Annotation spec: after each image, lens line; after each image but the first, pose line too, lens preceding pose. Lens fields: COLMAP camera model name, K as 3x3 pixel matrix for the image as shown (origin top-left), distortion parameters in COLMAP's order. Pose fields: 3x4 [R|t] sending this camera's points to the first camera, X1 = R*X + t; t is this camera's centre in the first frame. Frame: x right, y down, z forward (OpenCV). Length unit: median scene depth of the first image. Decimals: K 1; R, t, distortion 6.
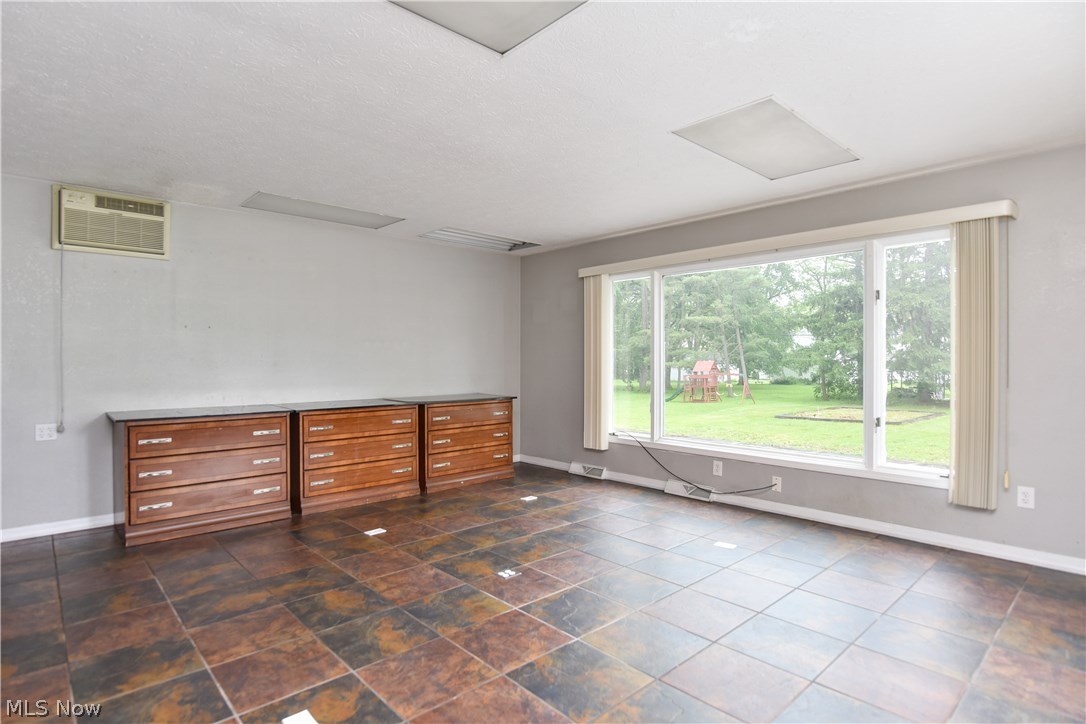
lens RADIAL K [[556.3, 0, 543.6], [0, 556.3, 361.8], [0, 0, 1]] dist [0.000212, 0.000003]
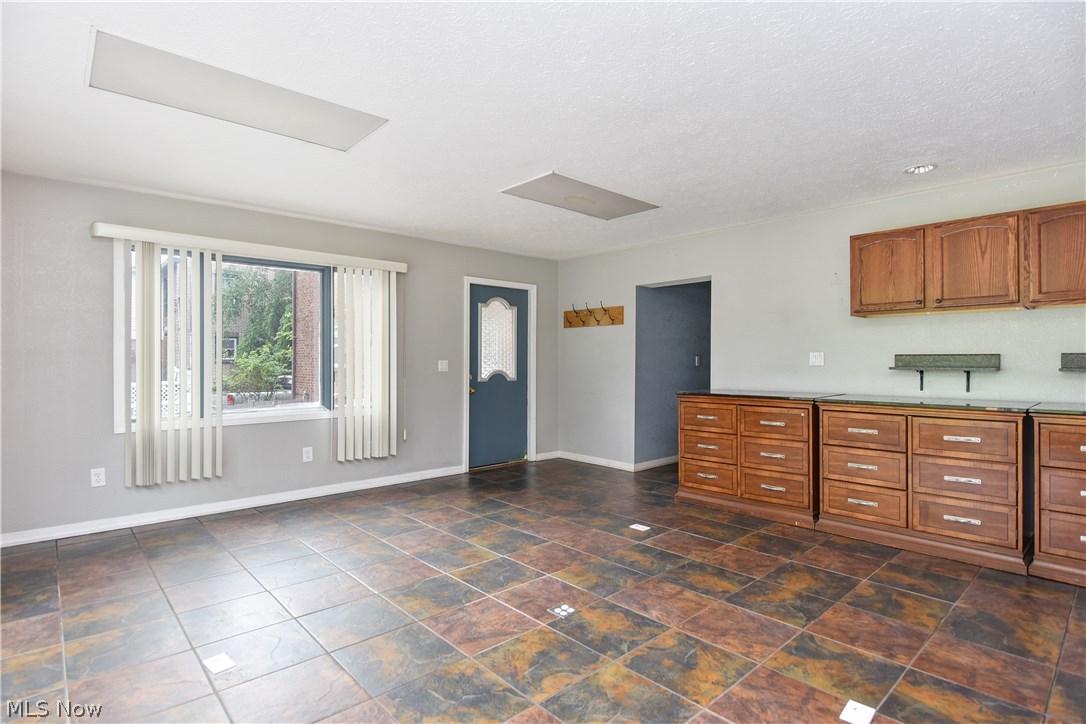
lens RADIAL K [[556.3, 0, 542.6], [0, 556.3, 361.2], [0, 0, 1]] dist [0.000212, 0.000003]
pose [[-0.999977, -0.001203, 0.006719, -0.041182], [-0.001200, 0.999999, 0.000553, -0.002321], [-0.006719, 0.000545, -0.999977, 1.992992]]
